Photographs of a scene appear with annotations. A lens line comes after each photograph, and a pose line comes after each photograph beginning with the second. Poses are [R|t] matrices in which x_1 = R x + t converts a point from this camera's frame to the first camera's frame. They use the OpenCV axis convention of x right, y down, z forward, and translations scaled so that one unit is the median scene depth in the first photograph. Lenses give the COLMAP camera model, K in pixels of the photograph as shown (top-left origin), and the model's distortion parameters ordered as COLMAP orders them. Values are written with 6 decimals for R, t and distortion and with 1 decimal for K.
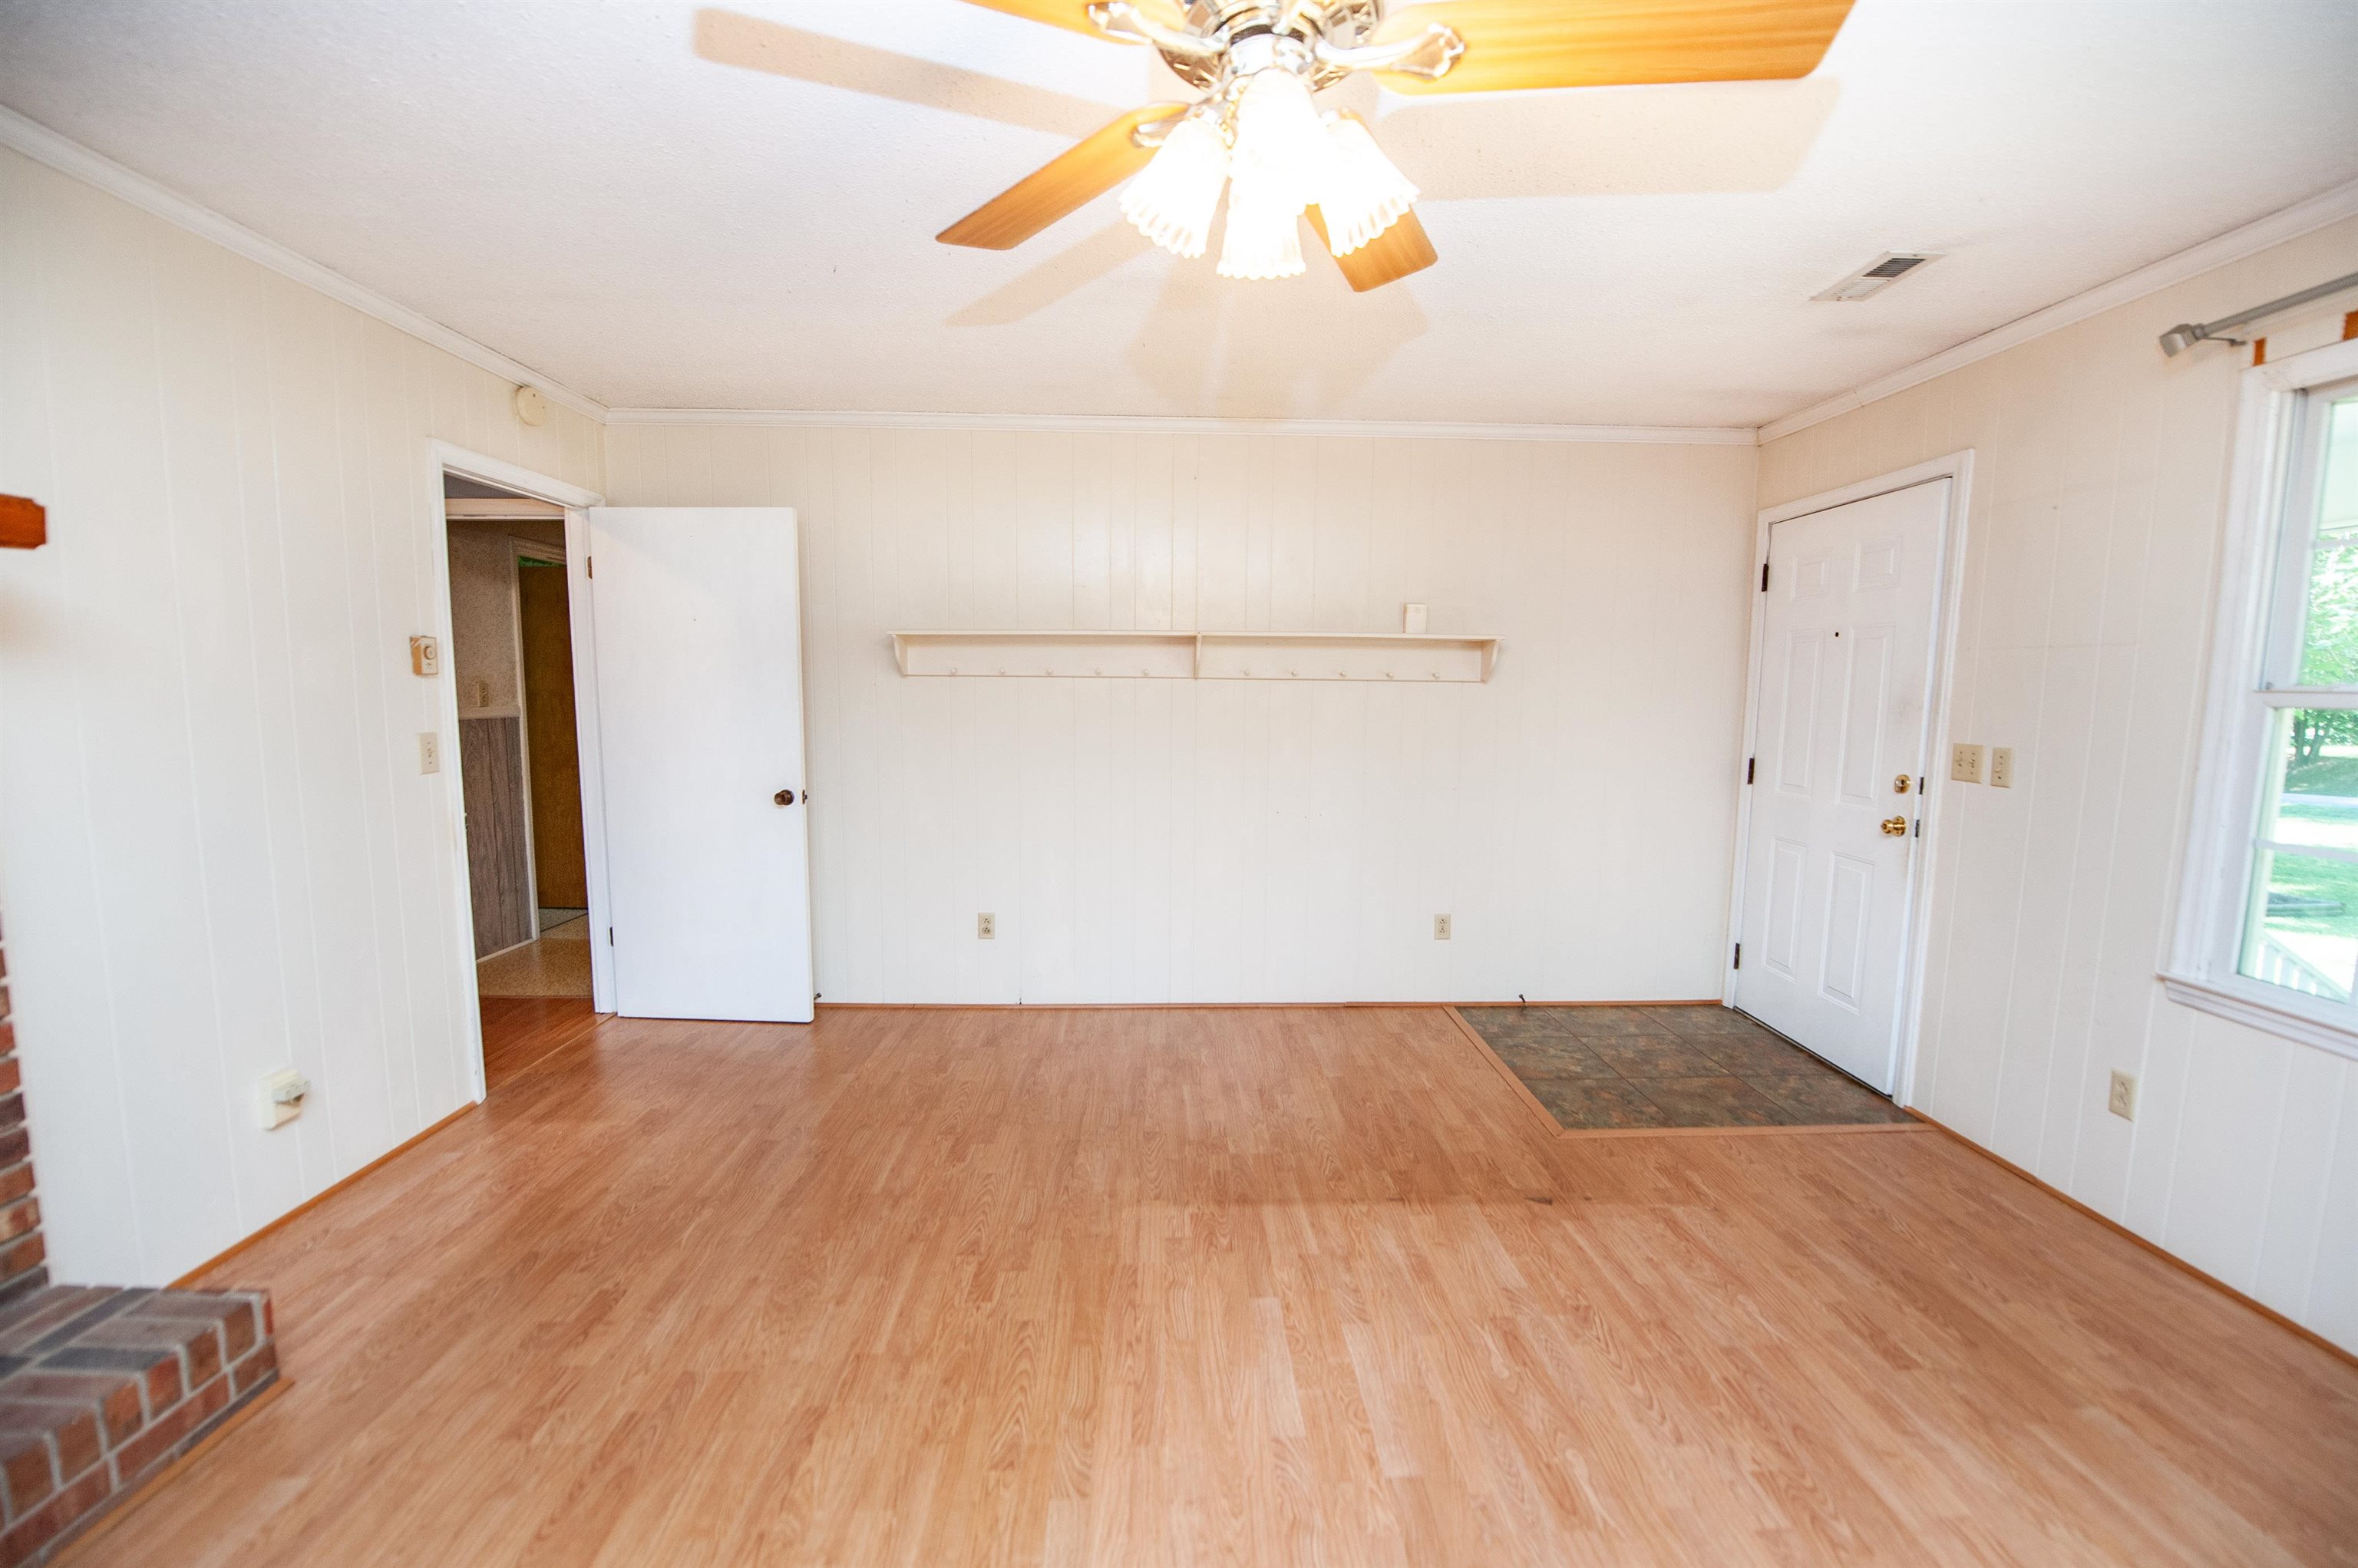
lens RADIAL K [[958.0, 0, 1189.4], [0, 958.0, 793.4], [0, 0, 1]] dist [-0.018289, -0.002474]
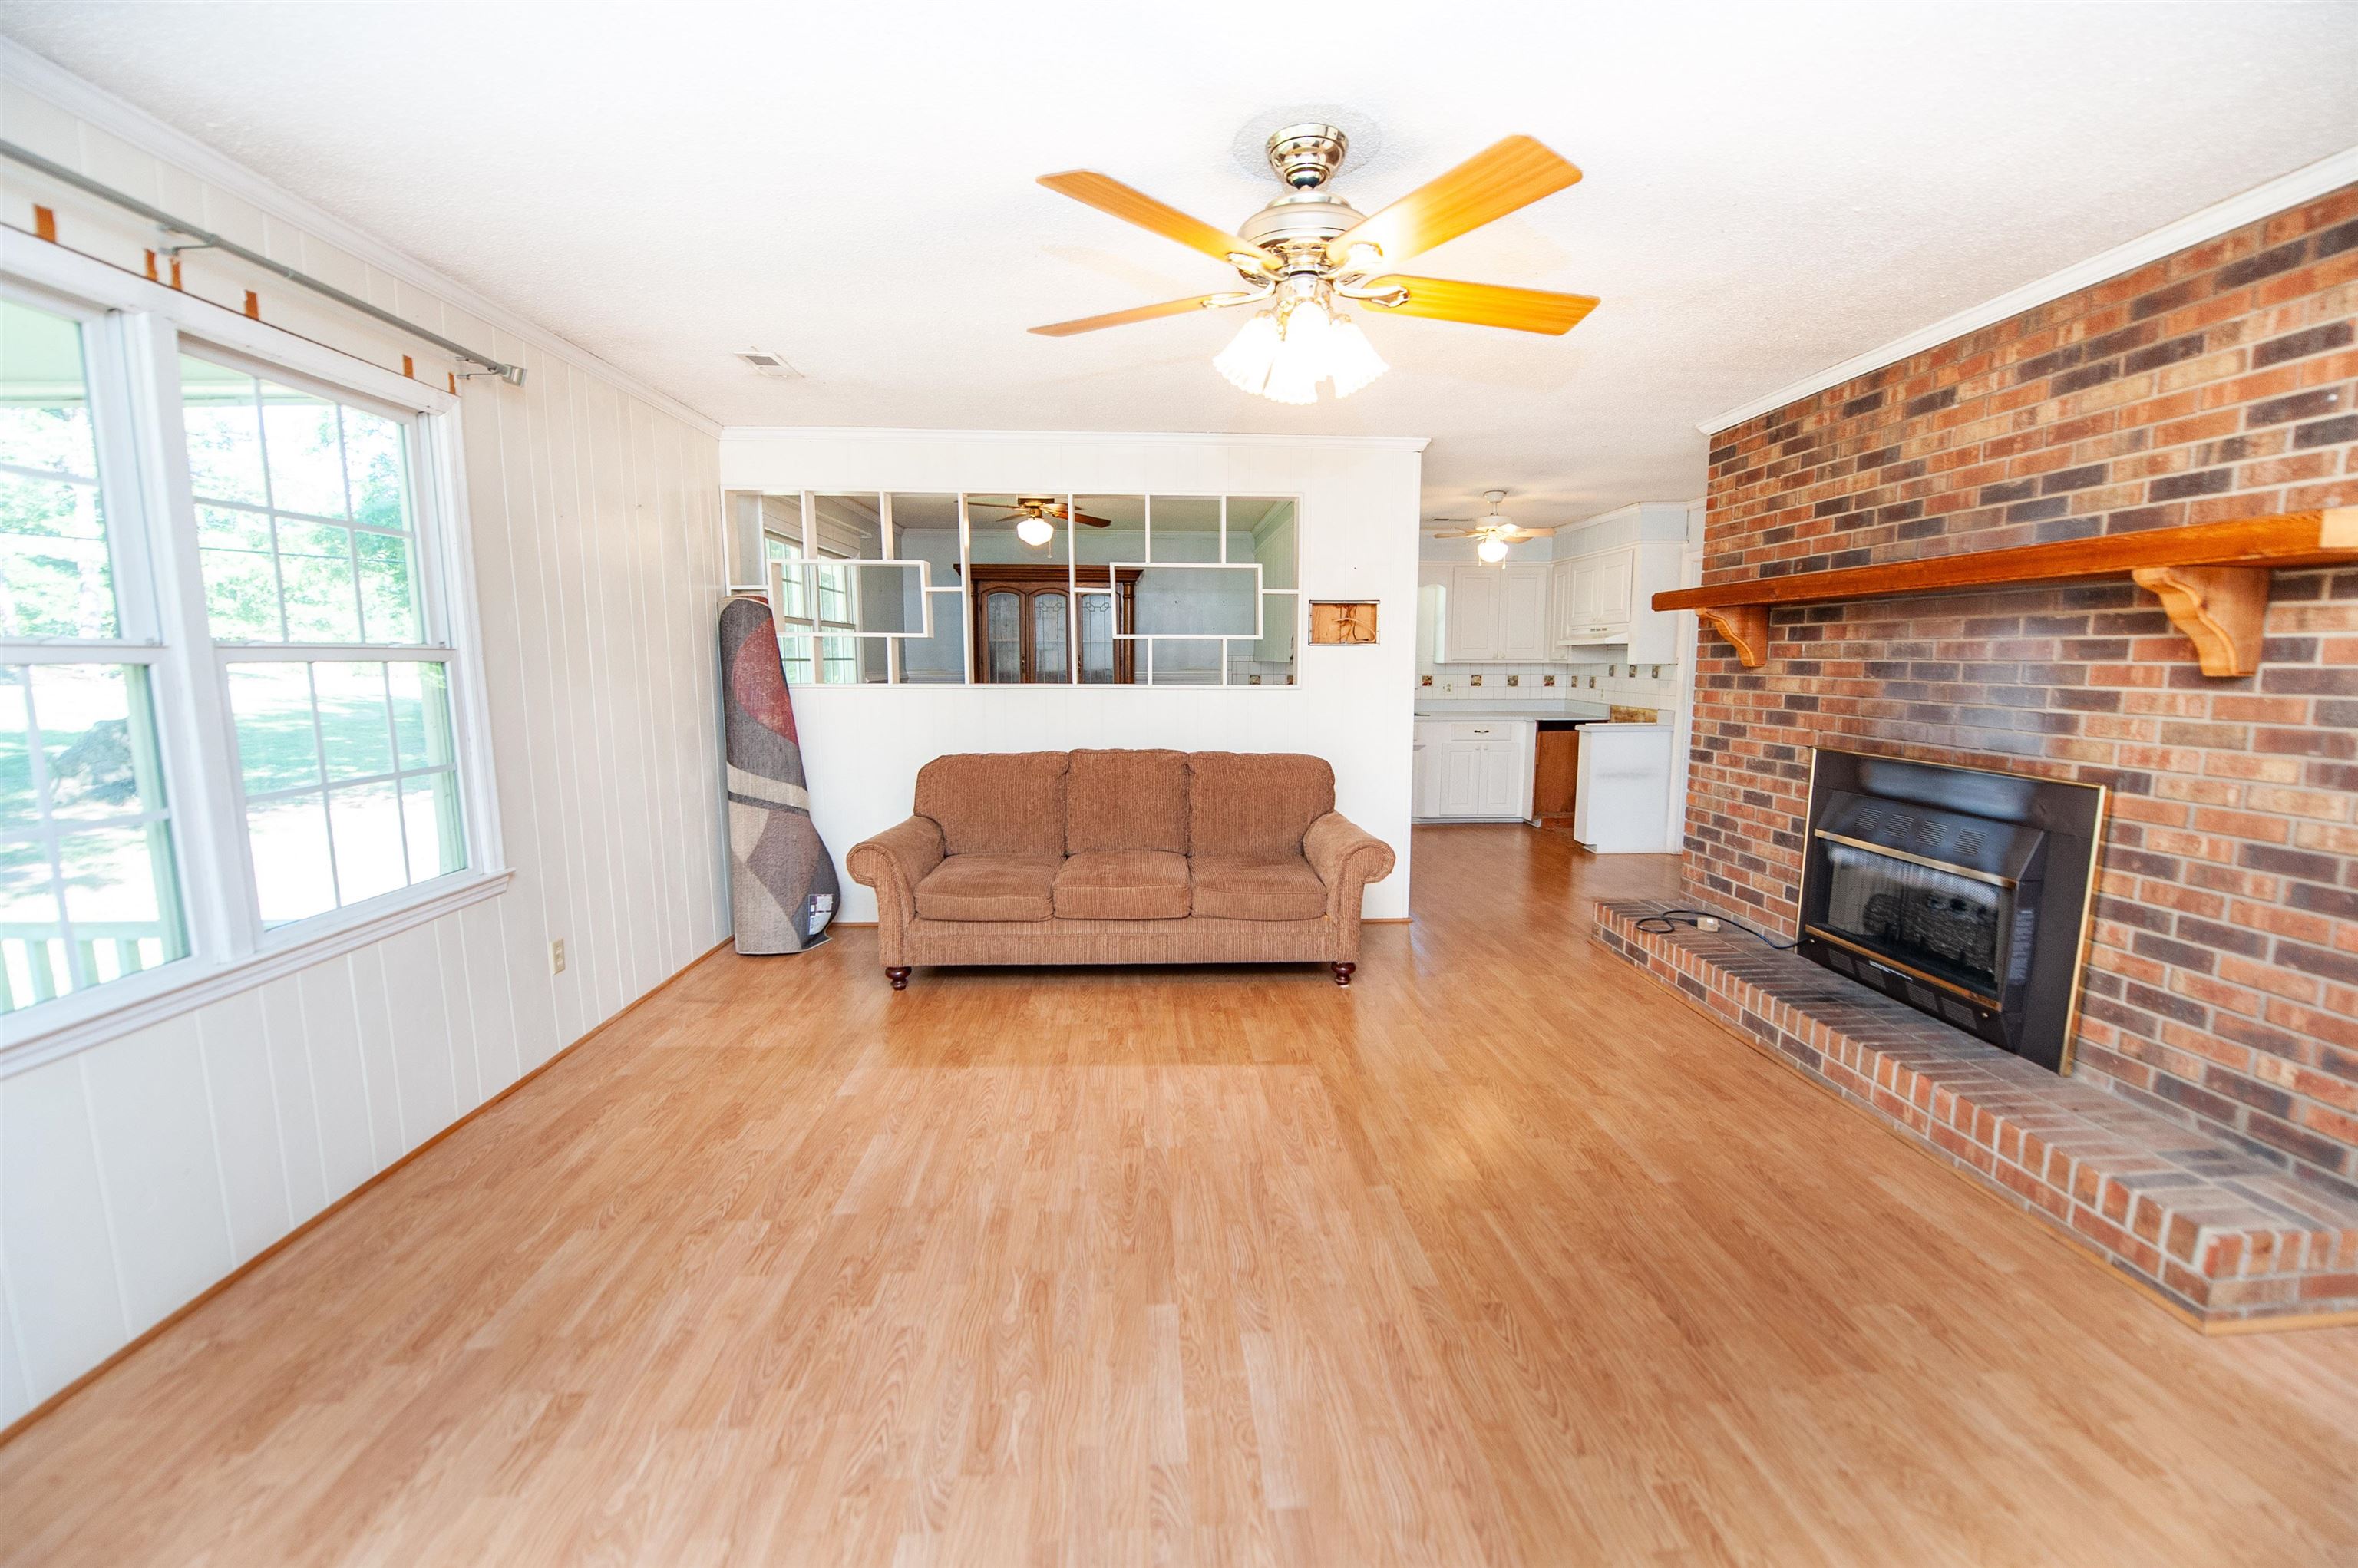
lens RADIAL K [[958.0, 0, 1189.4], [0, 958.0, 793.4], [0, 0, 1]] dist [-0.018289, -0.002474]
pose [[-0.999629, -0.010137, -0.025273, 0.183612], [-0.016051, 0.969097, 0.246159, -0.171264], [0.021997, 0.246473, -0.968900, 1.632740]]
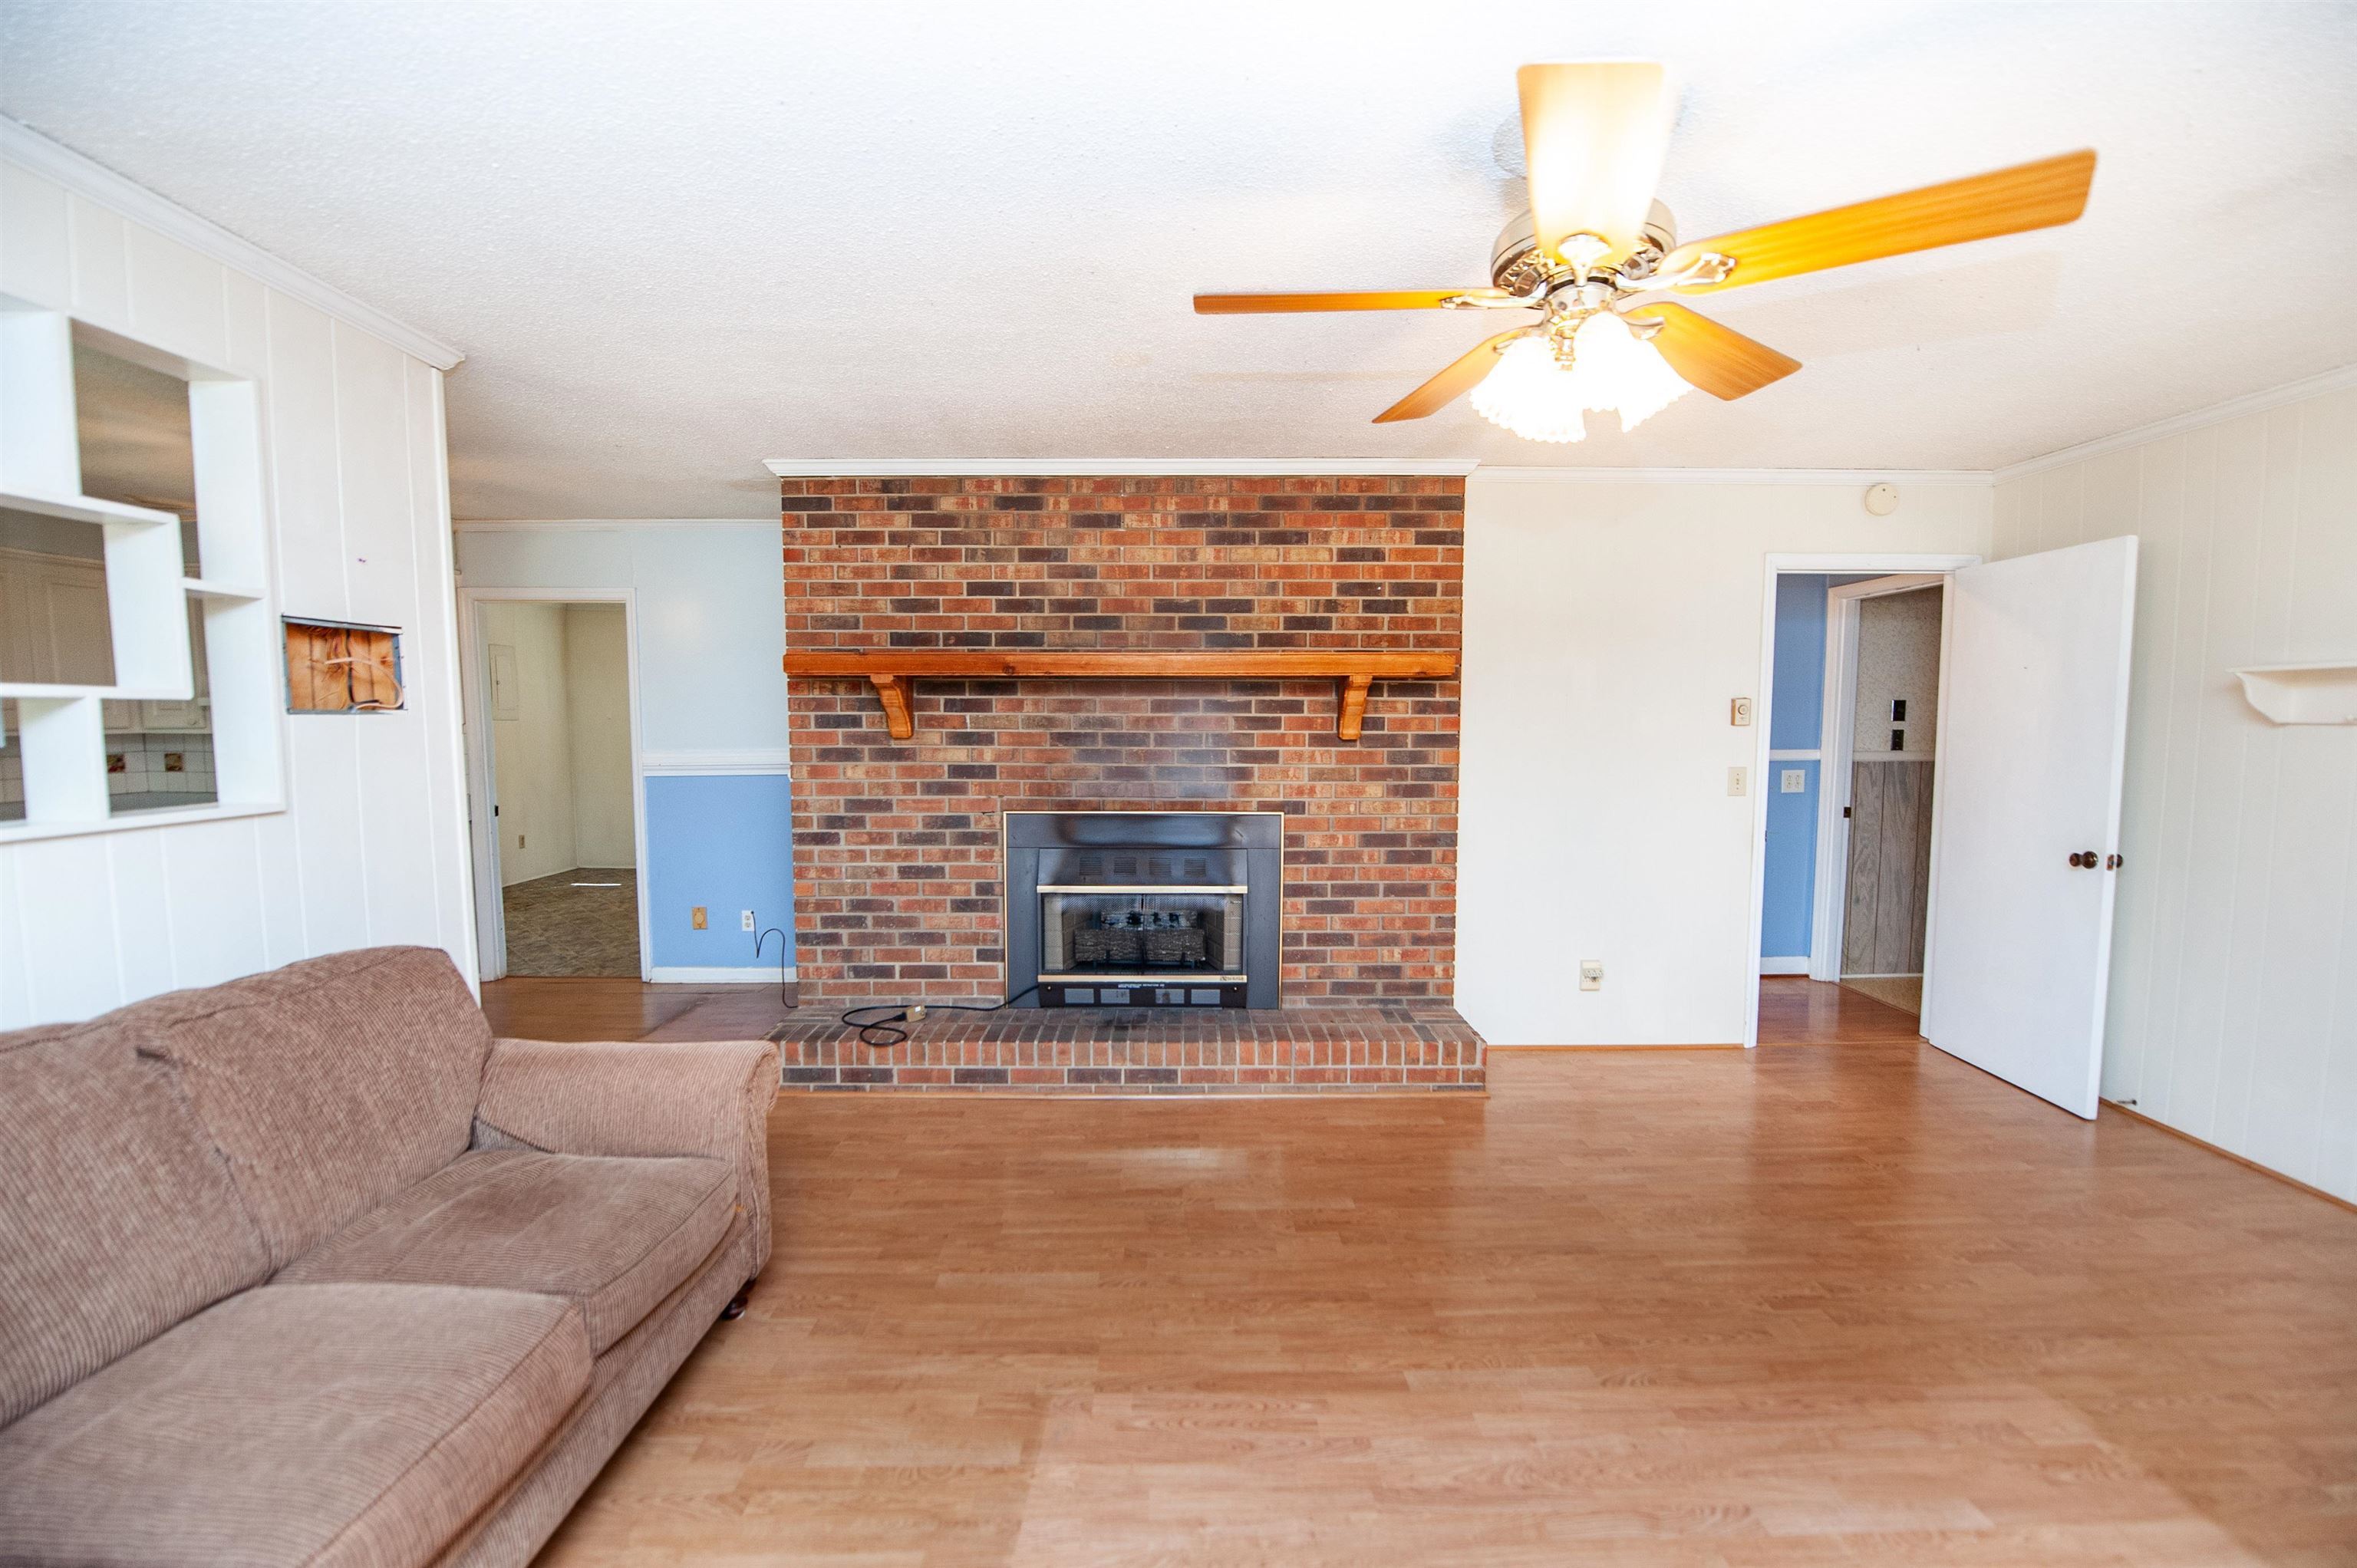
lens RADIAL K [[957.5, 0, 1188.9], [0, 957.5, 793.4], [0, 0, 1]] dist [-0.018289, -0.002474]
pose [[-0.020497, 0.063762, -0.997755, 0.858034], [-0.110809, 0.991671, 0.065650, -0.039230], [0.993630, 0.111906, -0.013261, 0.306034]]
